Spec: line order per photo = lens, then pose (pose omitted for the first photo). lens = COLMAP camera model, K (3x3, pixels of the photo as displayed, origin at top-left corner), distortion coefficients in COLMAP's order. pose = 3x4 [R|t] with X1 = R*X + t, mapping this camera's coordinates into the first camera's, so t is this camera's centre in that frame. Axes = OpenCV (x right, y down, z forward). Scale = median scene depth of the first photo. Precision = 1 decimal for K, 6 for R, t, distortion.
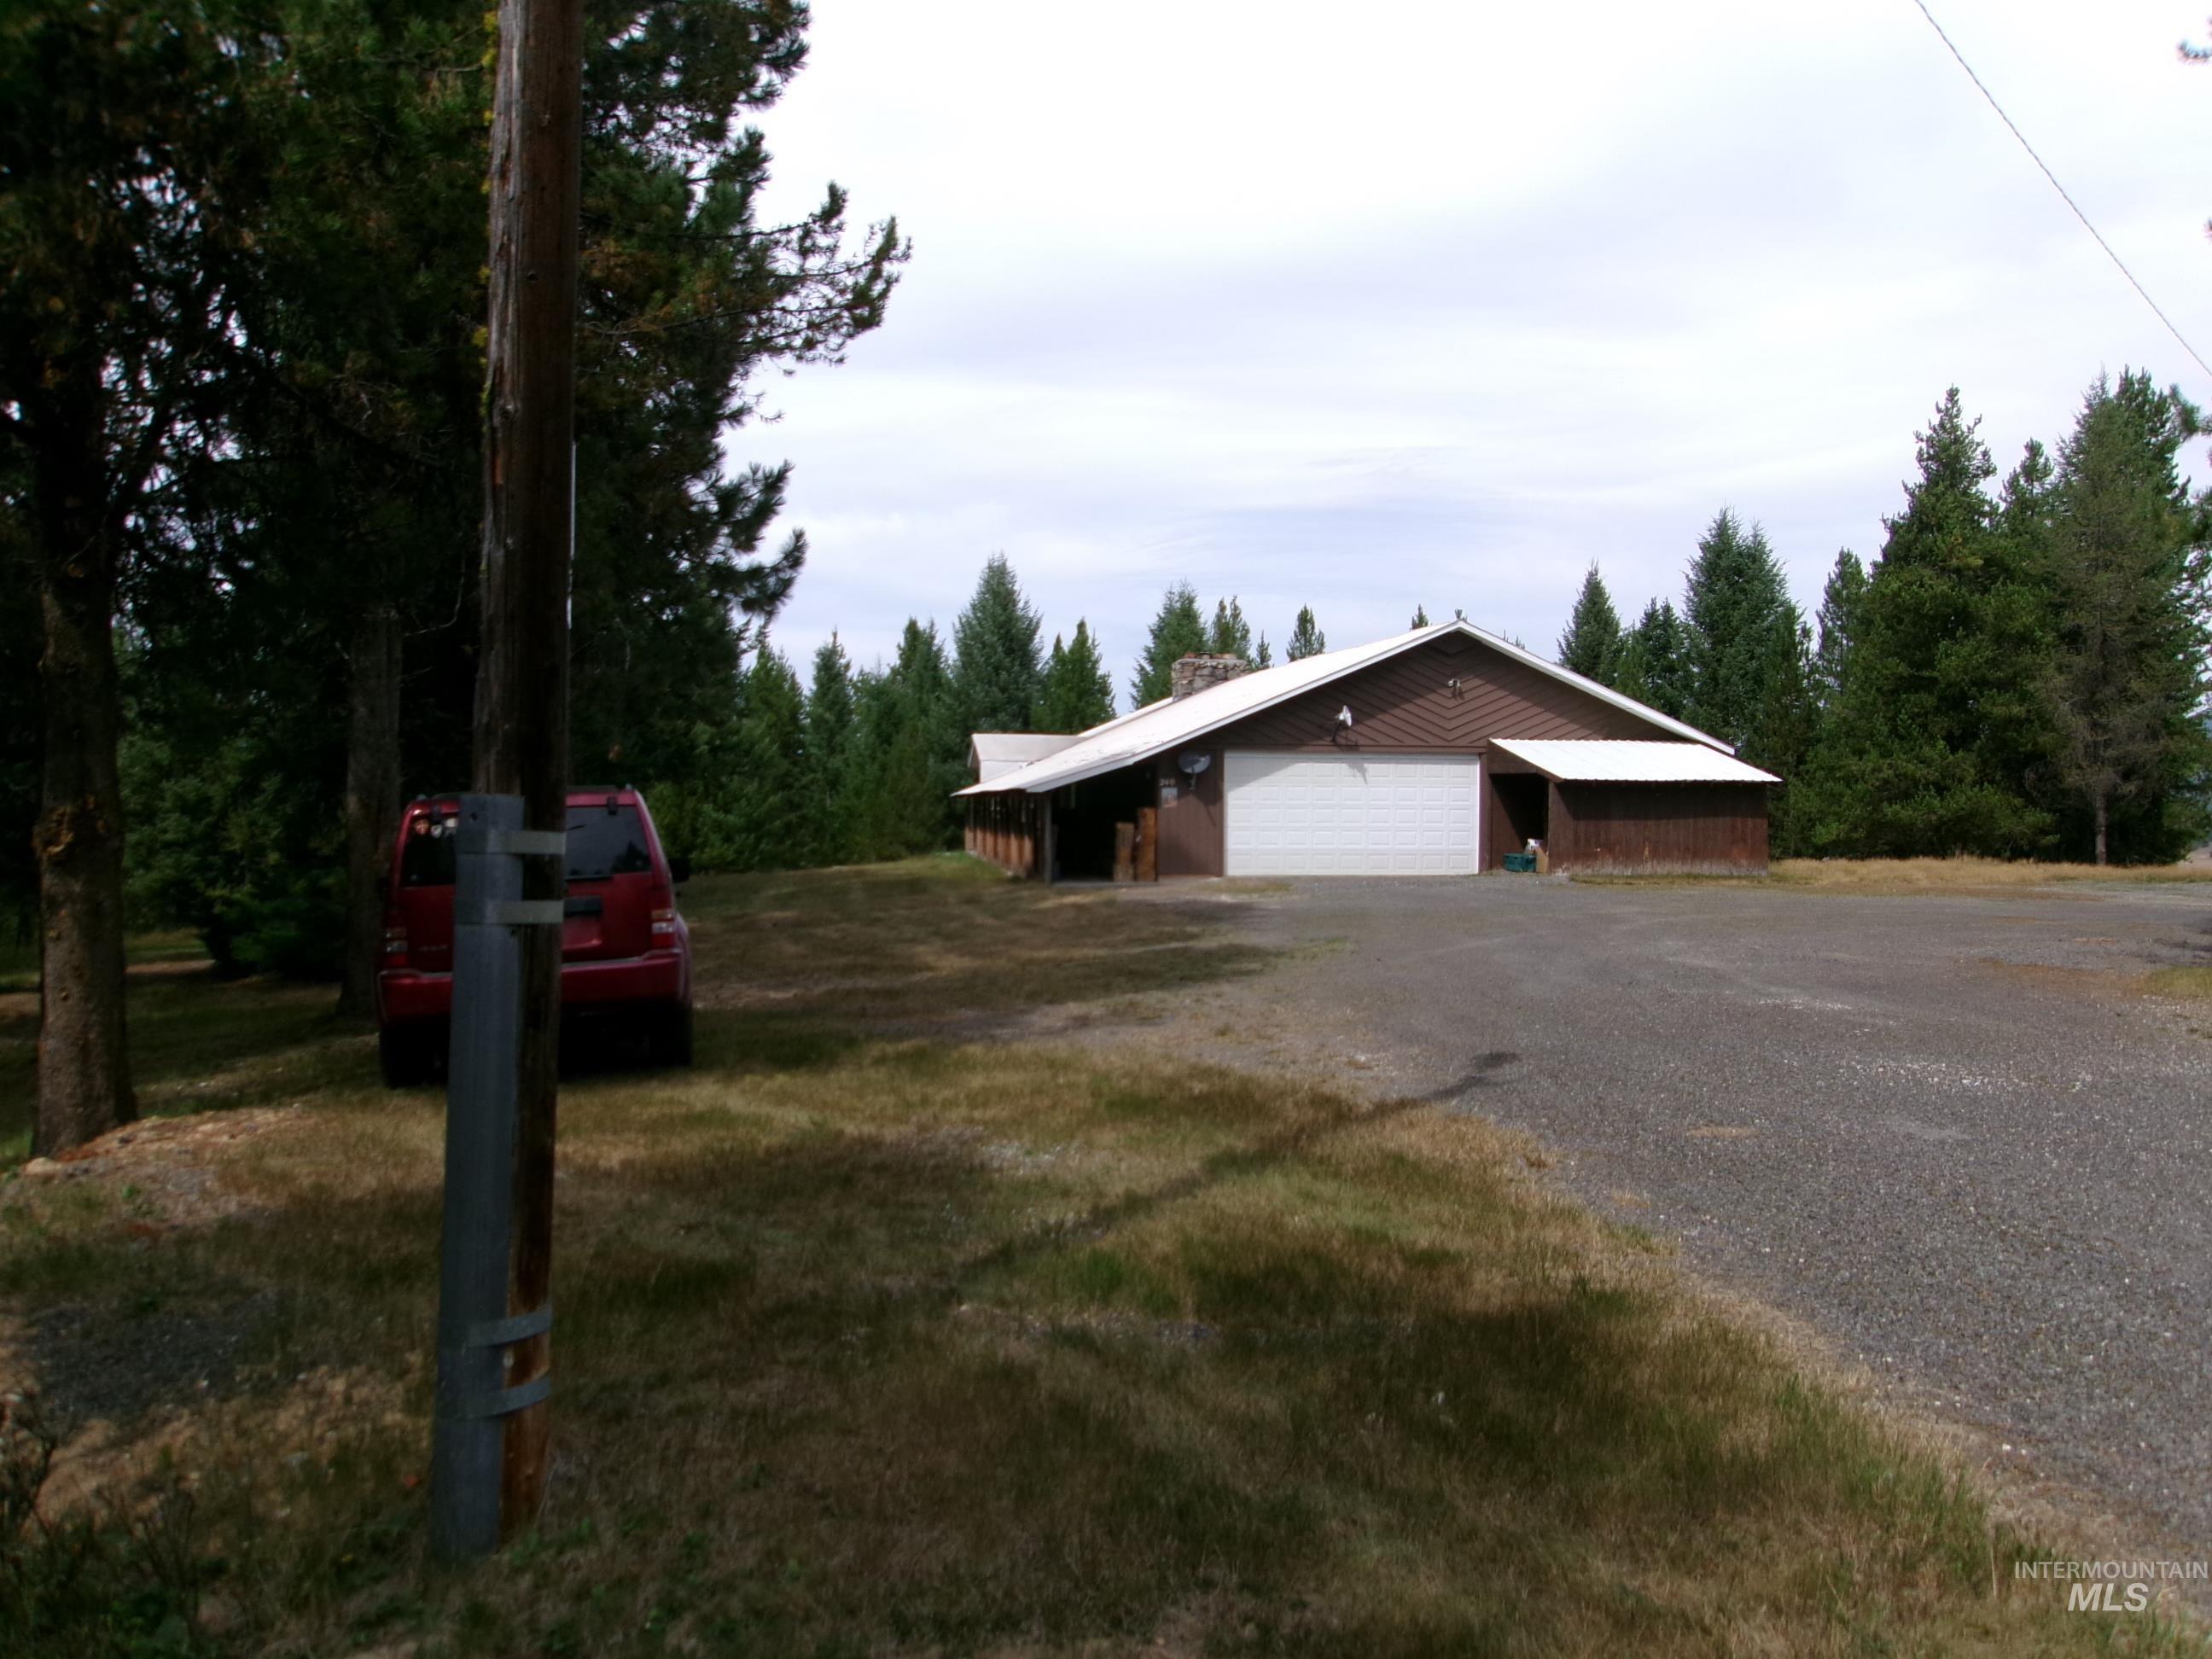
lens RADIAL K [[1710.9, 0, 1106.0], [0, 1710.9, 829.5], [0, 0, 1]] dist [-0.067980, 0.096668]
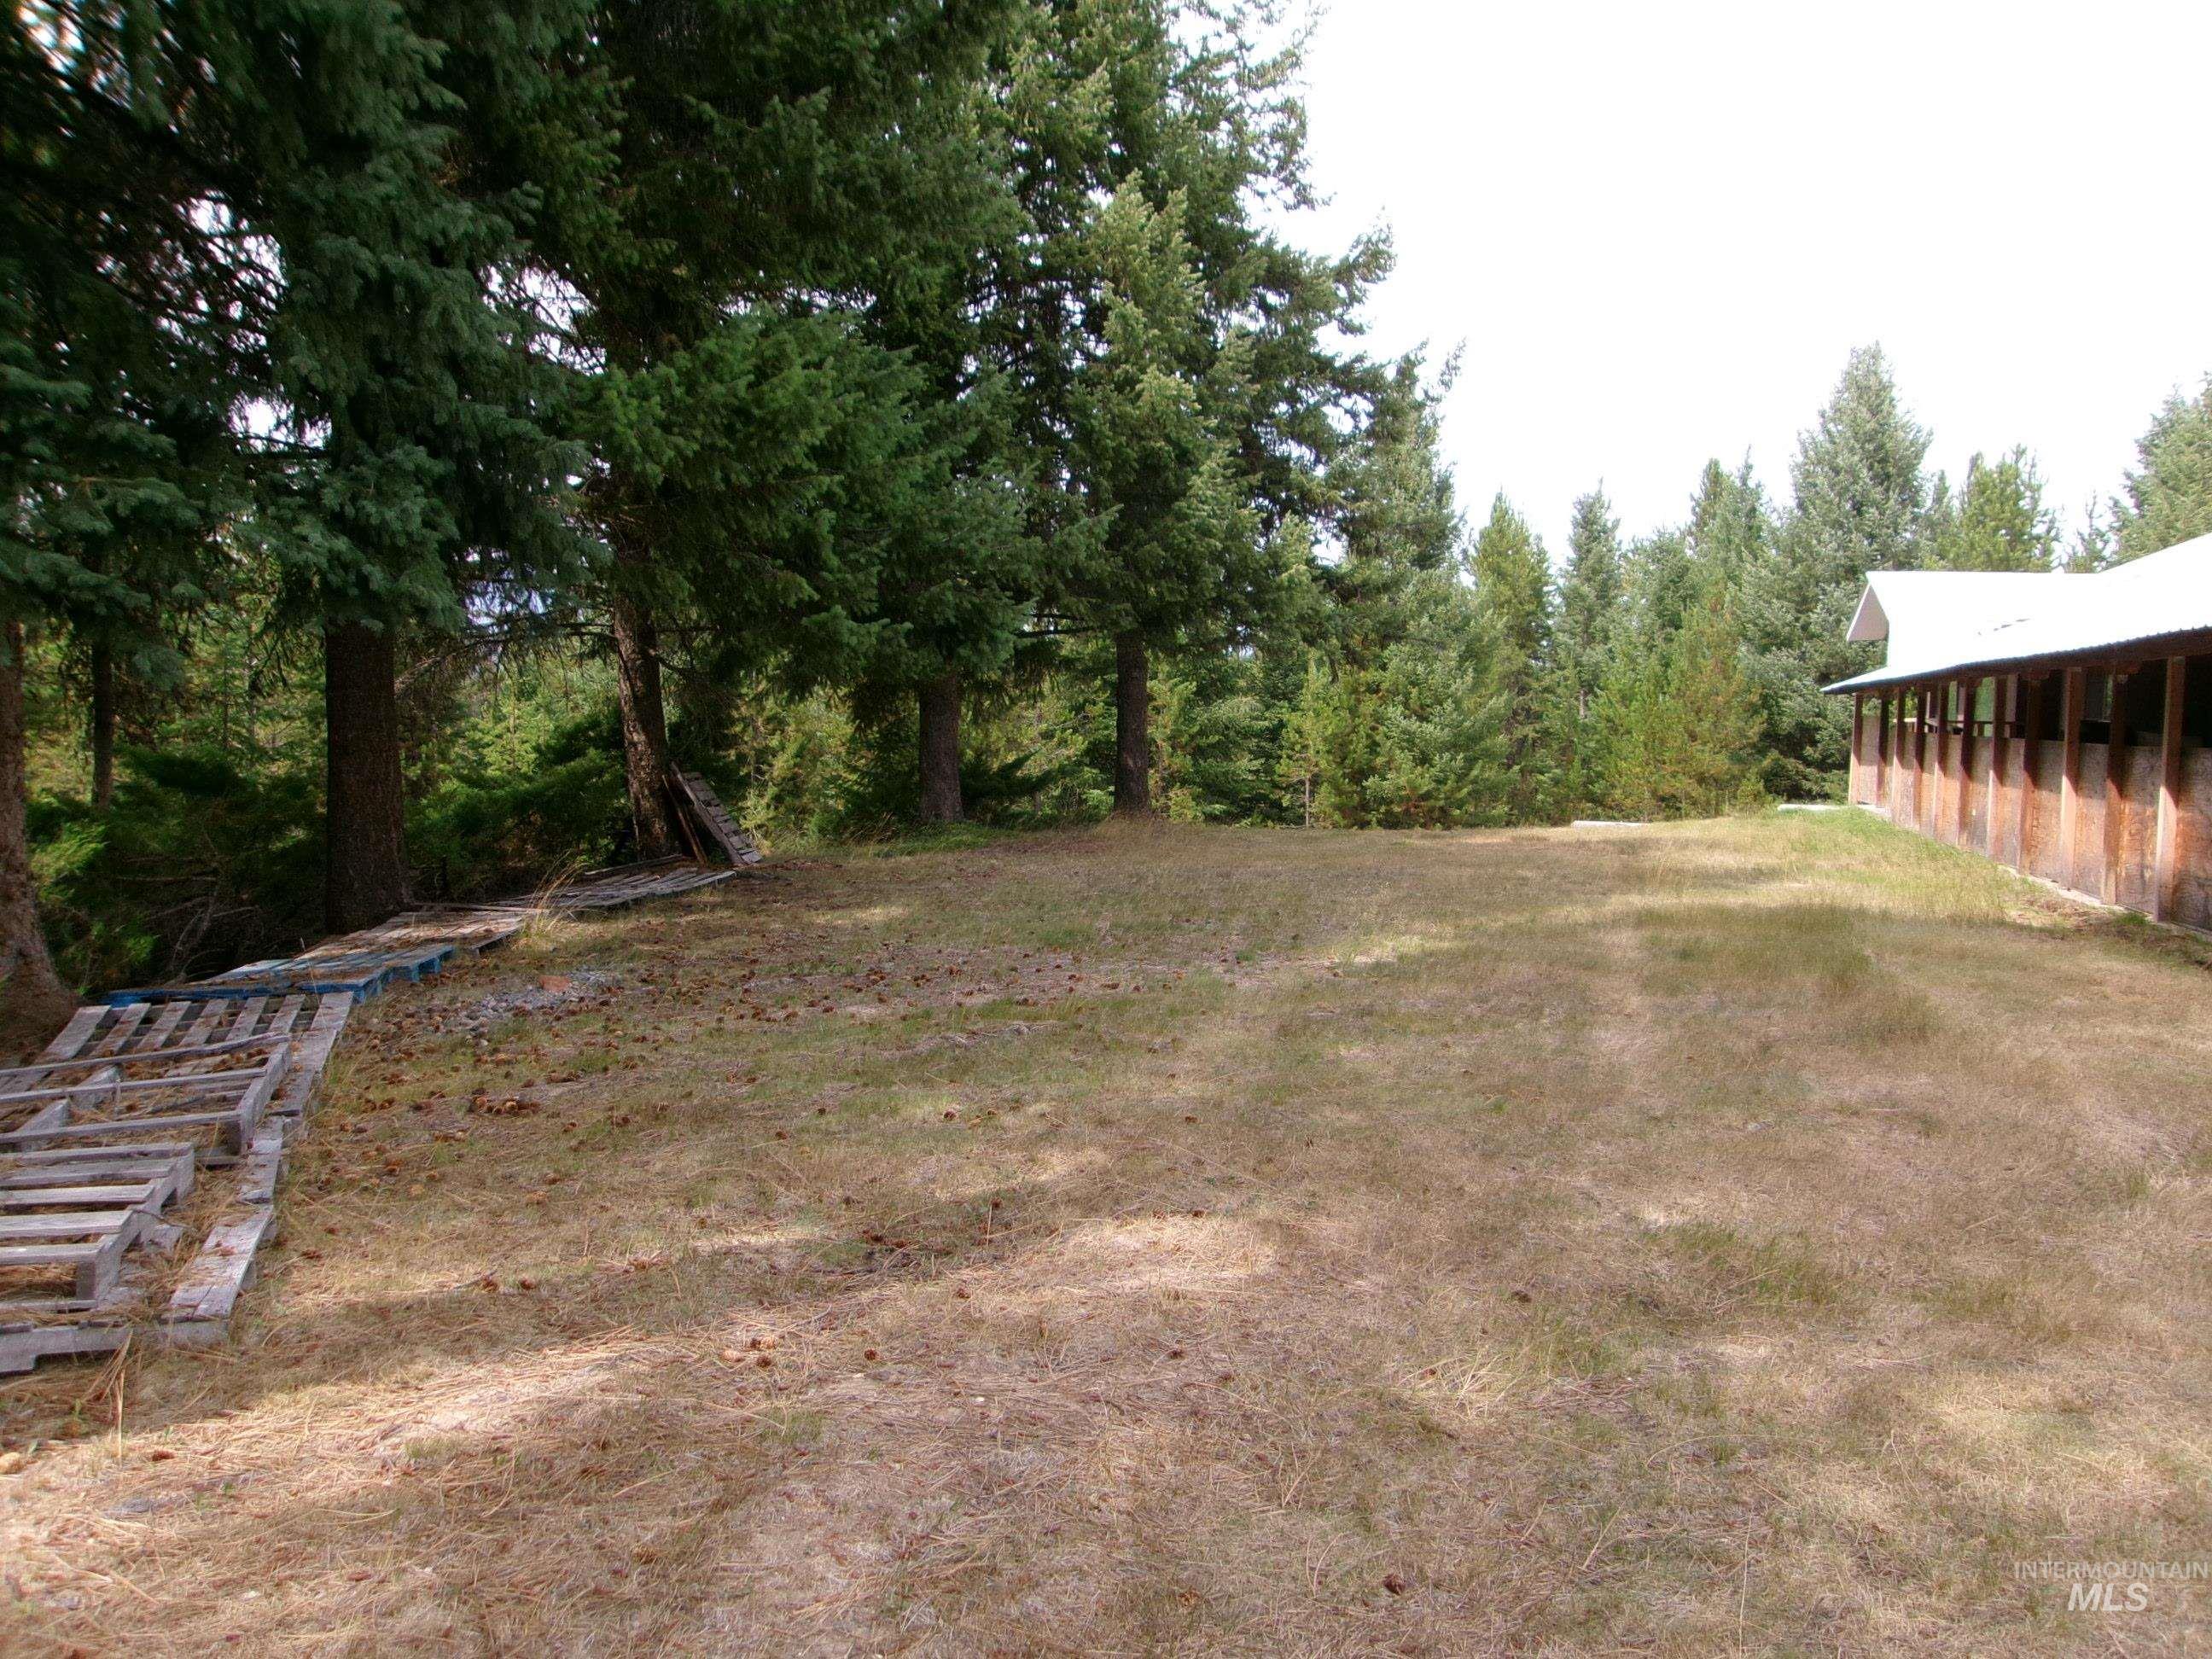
lens RADIAL K [[1710.9, 0, 1106.0], [0, 1710.9, 829.5], [0, 0, 1]] dist [-0.067980, 0.096668]
pose [[0.905721, 0.050438, -0.420863, -0.046022], [-0.029933, 0.998027, 0.055191, -0.000369], [0.422816, -0.037390, 0.905444, 0.304983]]
